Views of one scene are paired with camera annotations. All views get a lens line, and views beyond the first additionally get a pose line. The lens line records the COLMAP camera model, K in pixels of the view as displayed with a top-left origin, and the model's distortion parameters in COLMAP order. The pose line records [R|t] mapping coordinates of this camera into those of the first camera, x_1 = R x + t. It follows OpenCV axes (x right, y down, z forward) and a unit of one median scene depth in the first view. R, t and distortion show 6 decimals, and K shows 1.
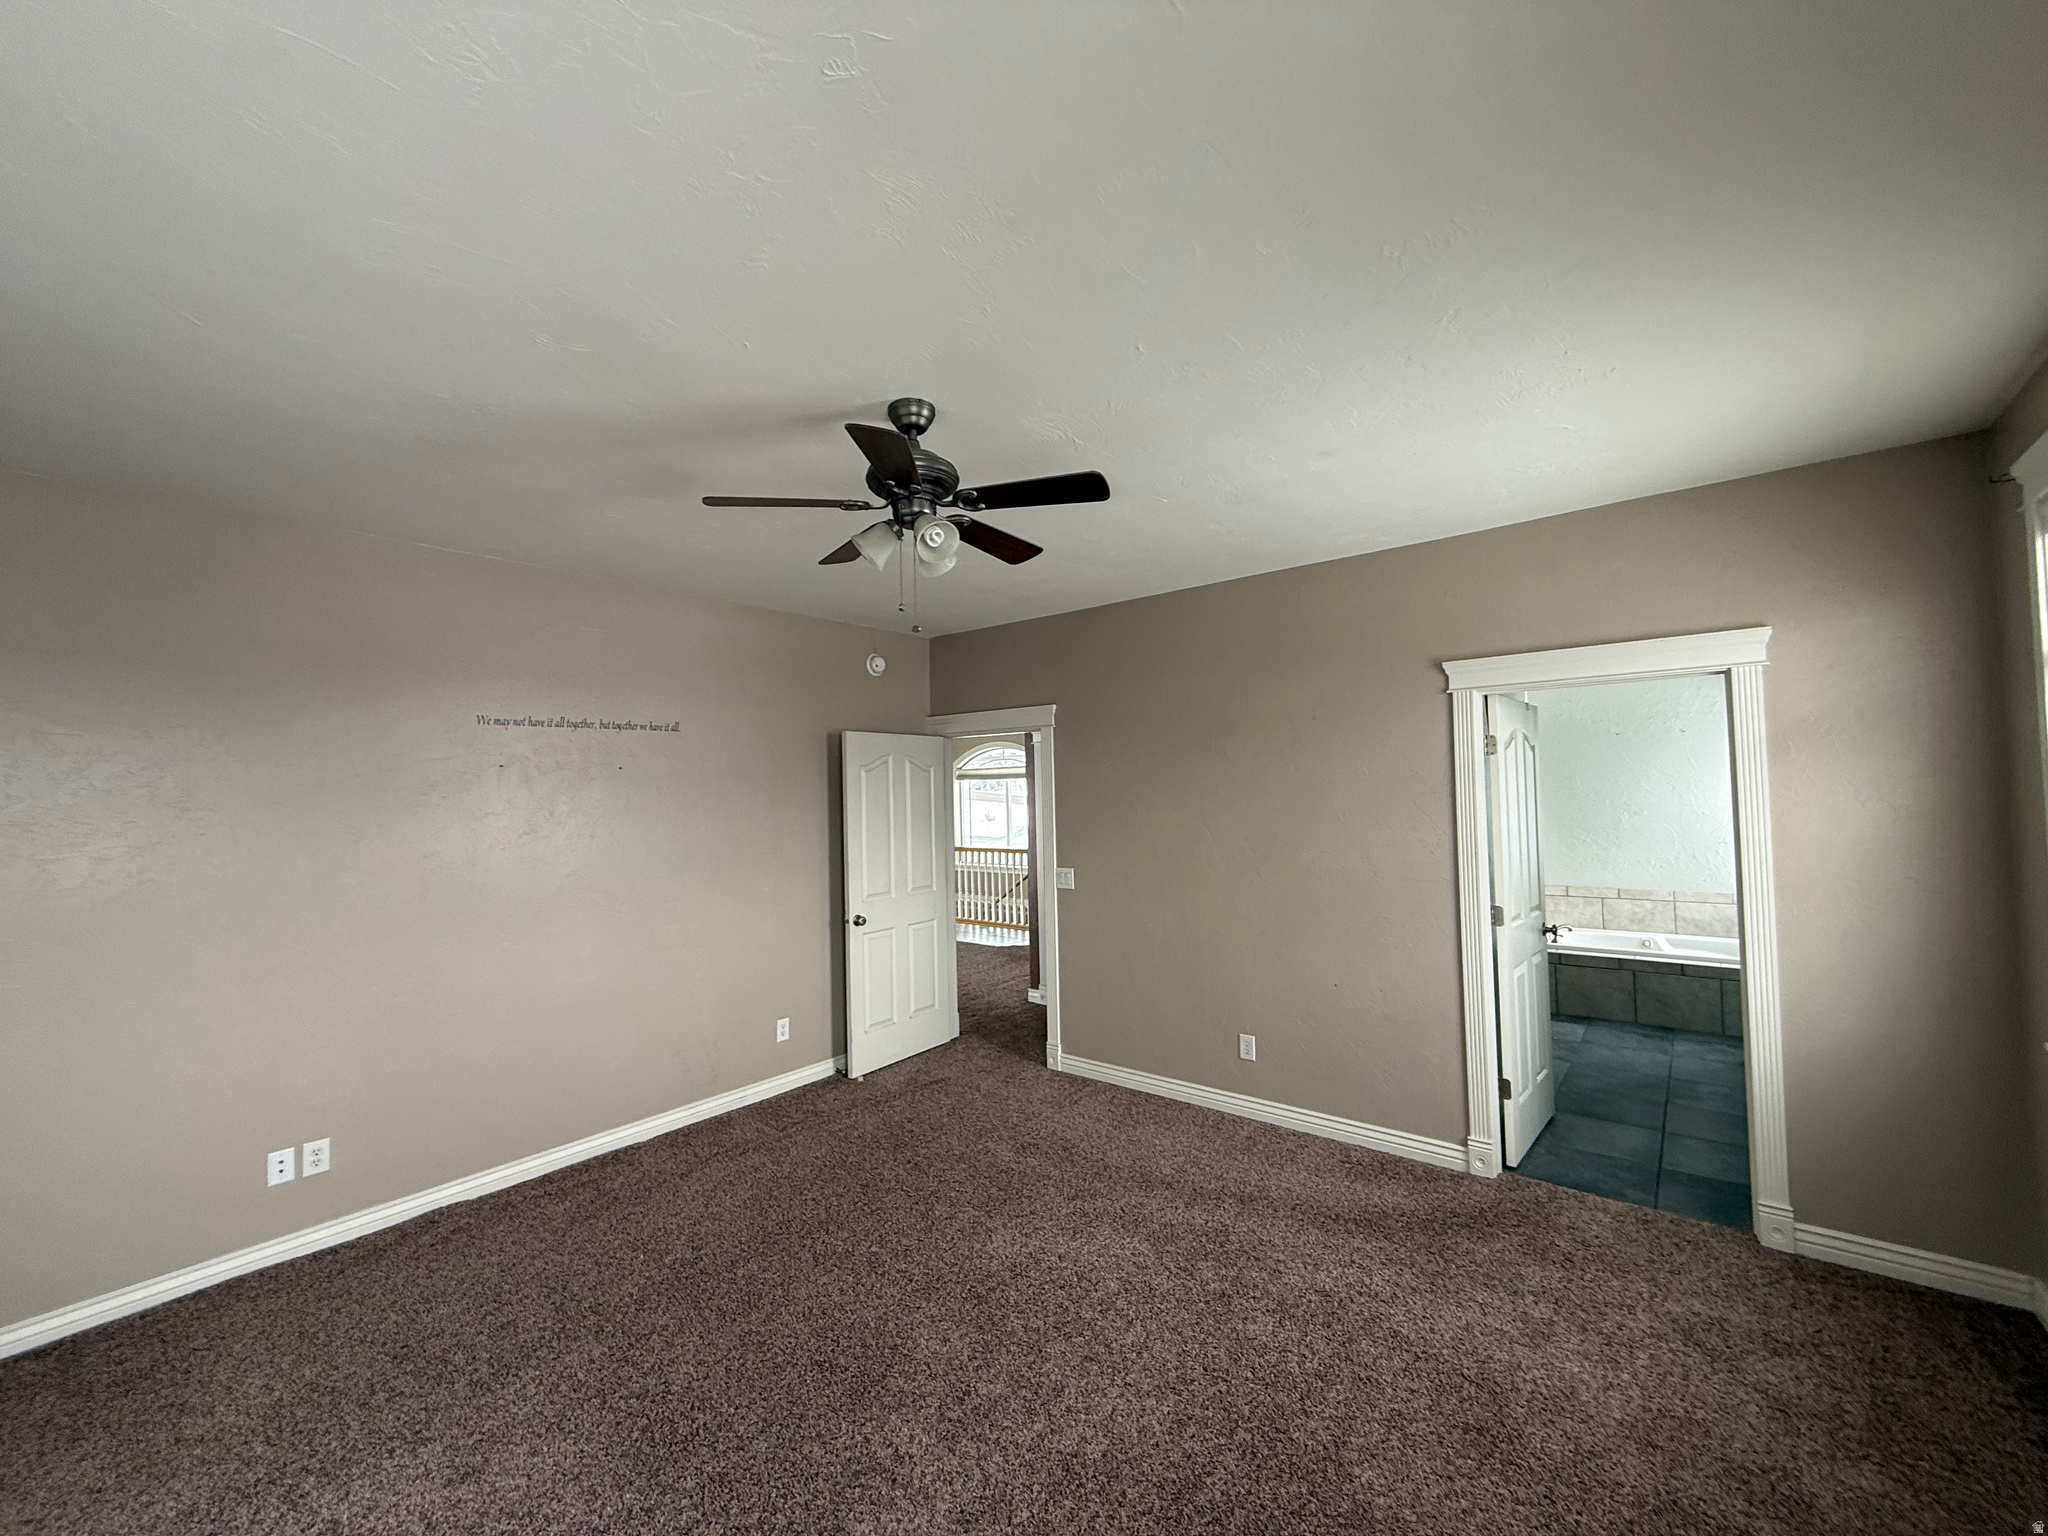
lens RADIAL K [[815.4, 0, 1011.9], [0, 815.4, 764.7], [0, 0, 1]] dist [-0.002592, -0.000282]
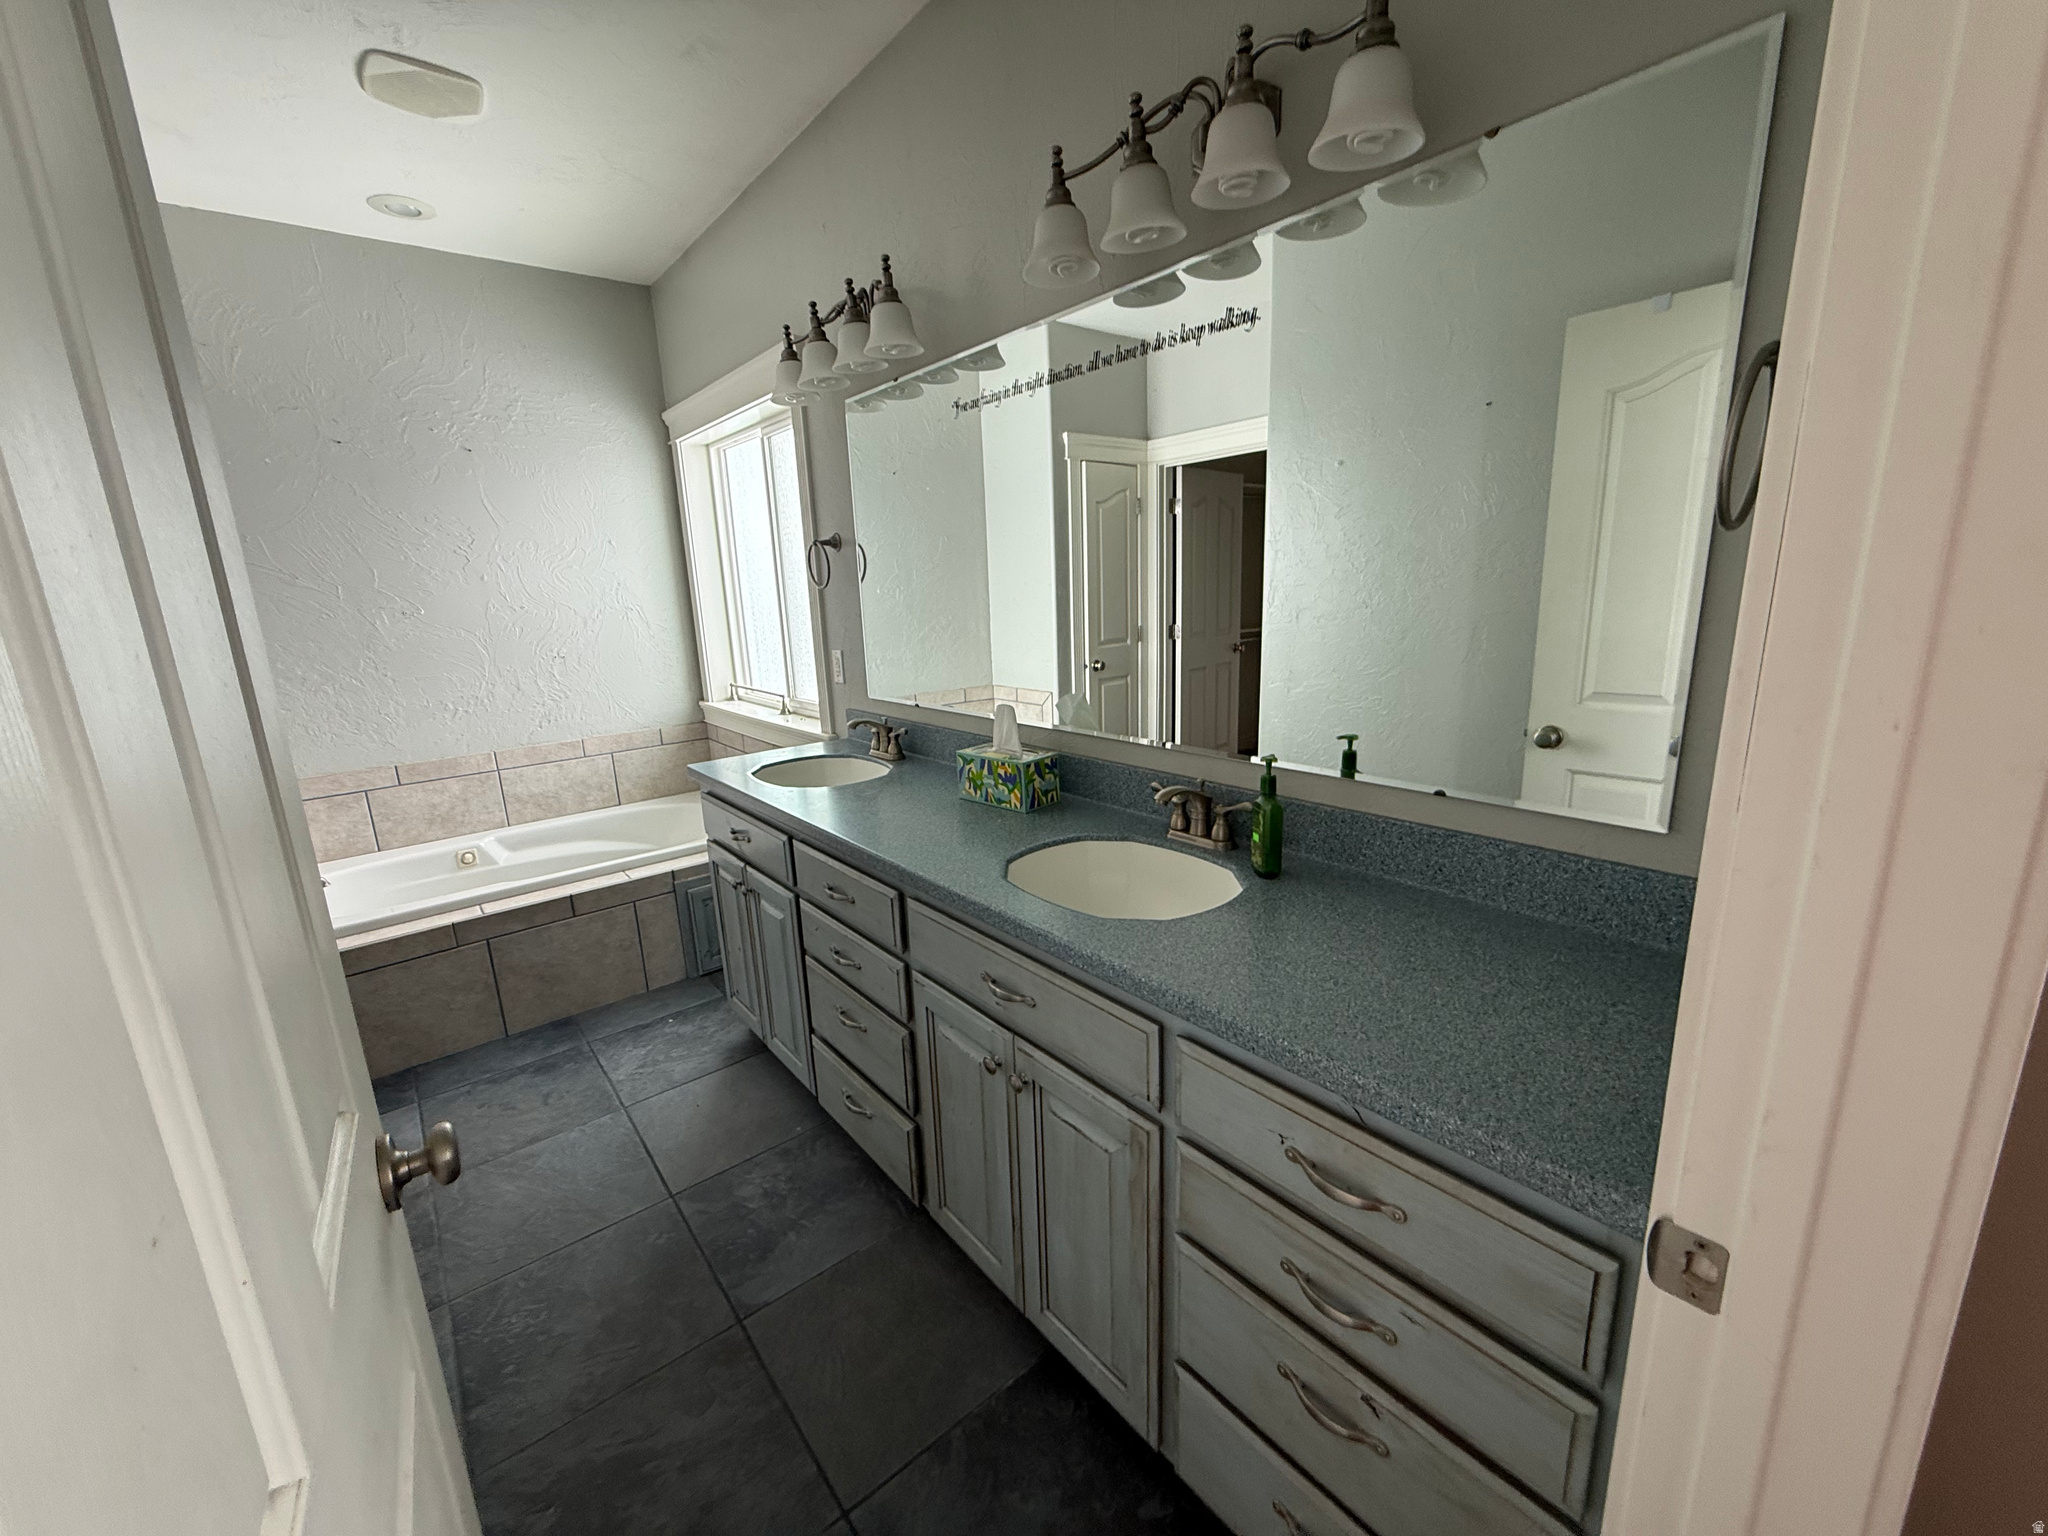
lens RADIAL K [[815.4, 0, 1030.4], [0, 815.4, 768.7], [0, 0, 1]] dist [-0.002592, -0.000282]
pose [[0.182397, -0.209214, 0.960708, 0.363364], [0.002721, 0.977203, 0.212290, 0.051468], [-0.983221, -0.036107, 0.178808, 0.572550]]
